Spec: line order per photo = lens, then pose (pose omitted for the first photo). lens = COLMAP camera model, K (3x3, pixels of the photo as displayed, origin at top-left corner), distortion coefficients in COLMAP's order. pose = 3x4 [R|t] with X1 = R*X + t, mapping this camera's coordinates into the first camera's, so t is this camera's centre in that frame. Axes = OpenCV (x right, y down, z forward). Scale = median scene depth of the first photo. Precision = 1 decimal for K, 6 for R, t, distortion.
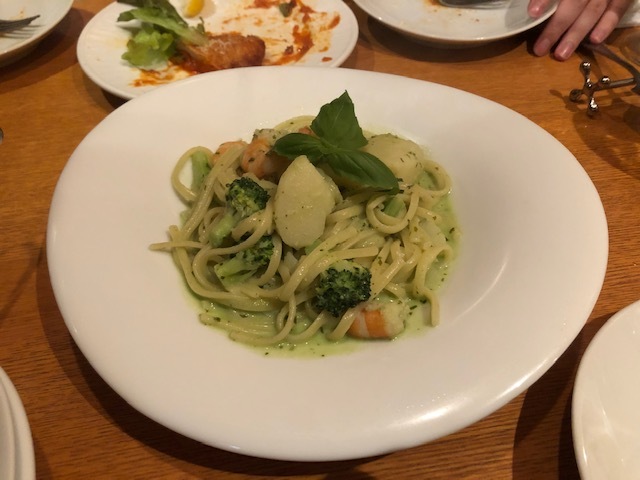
lens RADIAL K [[575.0, 0, 316.9], [0, 575.0, 236.9], [0, 0, 1]] dist [-0.060616, 0.013578]
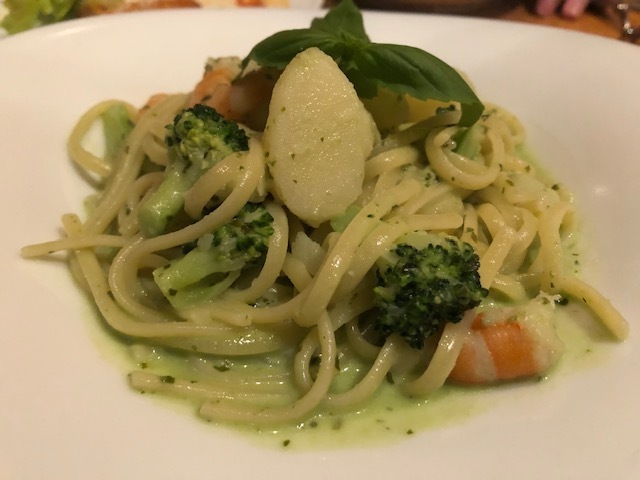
lens RADIAL K [[575.0, 0, 316.9], [0, 575.0, 236.9], [0, 0, 1]] dist [-0.060616, 0.013578]
pose [[0.989505, -0.082497, 0.118632, -0.096711], [0.095030, 0.990007, -0.104185, 0.086451], [-0.108851, 0.114366, 0.987457, 0.502860]]
